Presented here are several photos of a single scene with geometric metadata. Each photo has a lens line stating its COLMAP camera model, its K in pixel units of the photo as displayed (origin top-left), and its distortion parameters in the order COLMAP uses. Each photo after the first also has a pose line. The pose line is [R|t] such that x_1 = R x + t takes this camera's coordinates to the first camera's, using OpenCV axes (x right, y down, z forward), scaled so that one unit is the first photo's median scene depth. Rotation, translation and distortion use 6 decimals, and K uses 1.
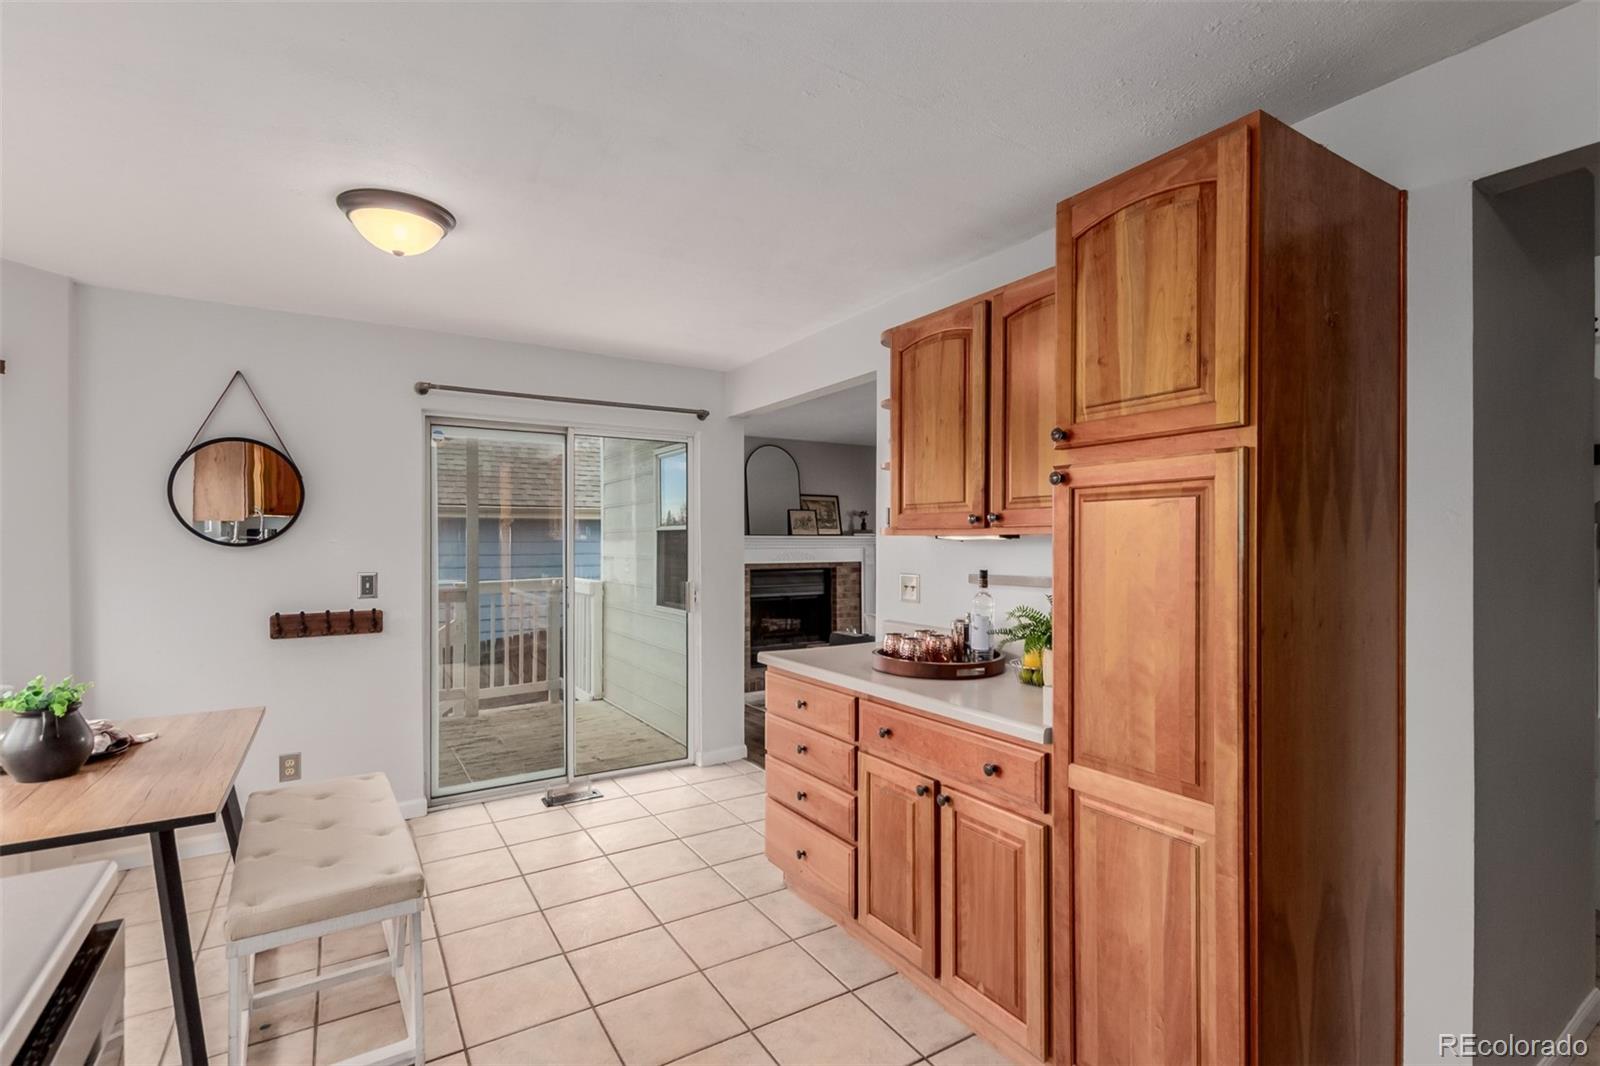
lens RADIAL K [[745.9, 0, 800.7], [0, 745.9, 540.9], [0, 0, 1]] dist [0.008529, -0.001434]
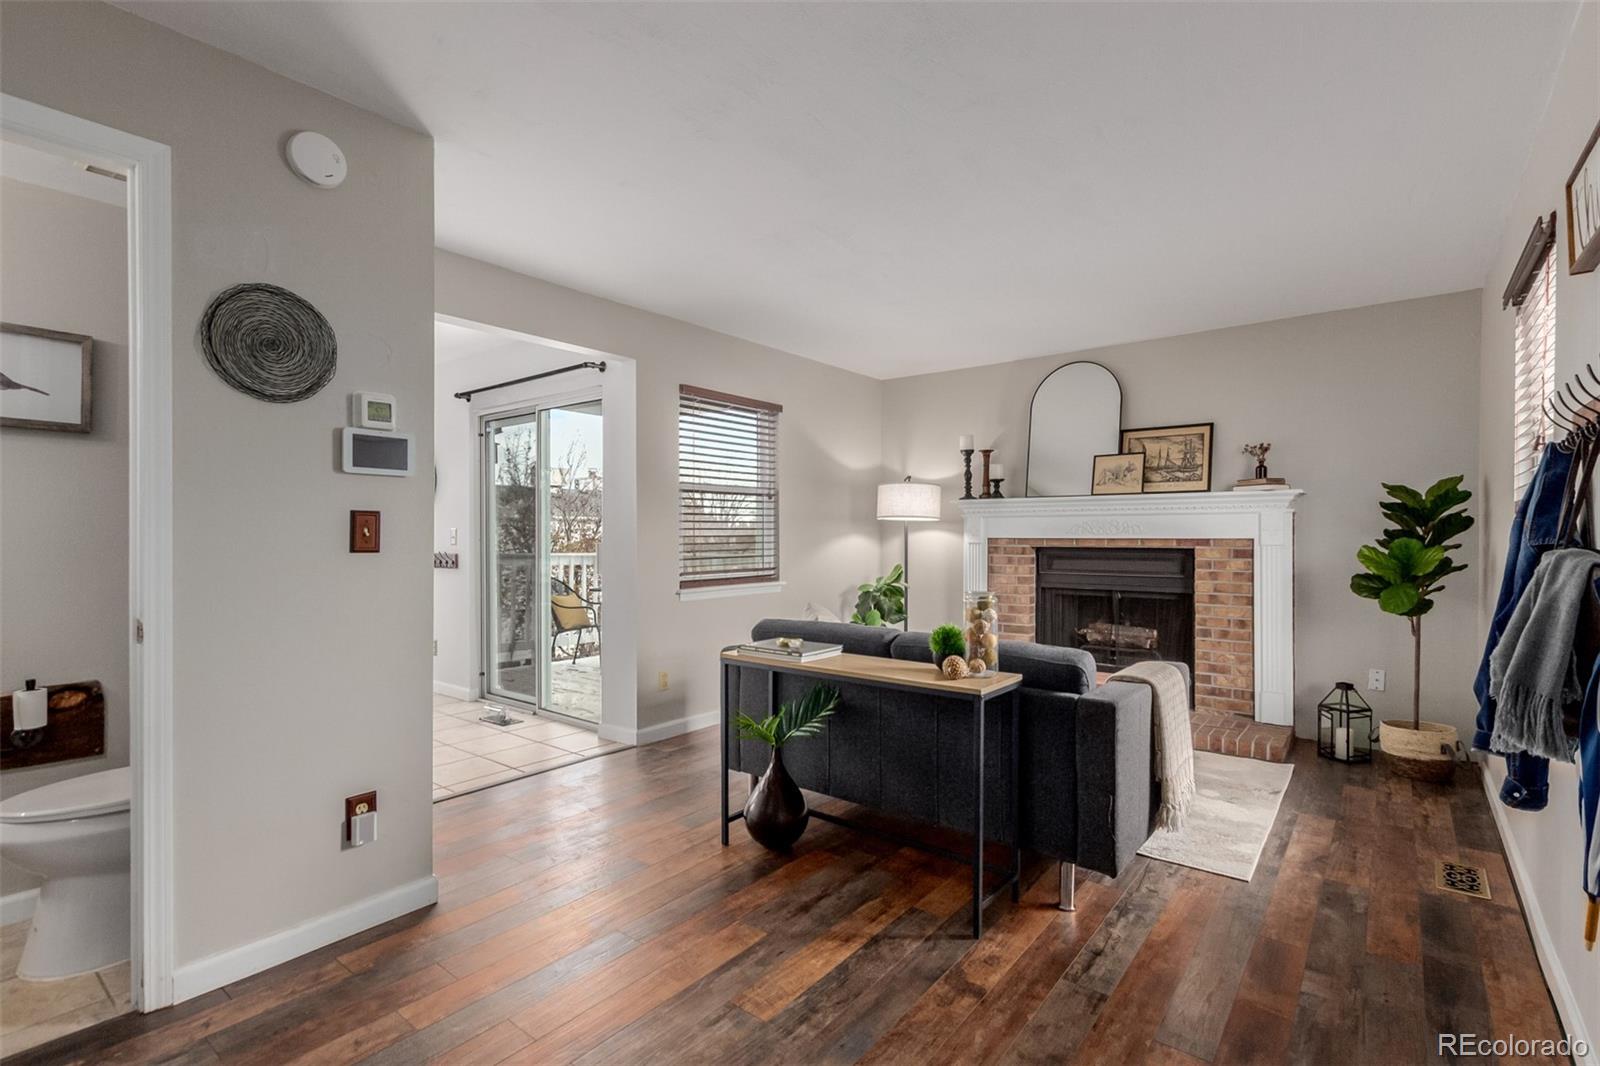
lens RADIAL K [[745.9, 0, 800.5], [0, 745.9, 534.0], [0, 0, 1]] dist [0.008529, -0.001434]
pose [[0.335692, 0.003058, -0.941967, 0.485798], [0.004609, 0.999977, 0.004889, 0.020461], [0.941960, -0.005982, 0.335671, 0.518699]]
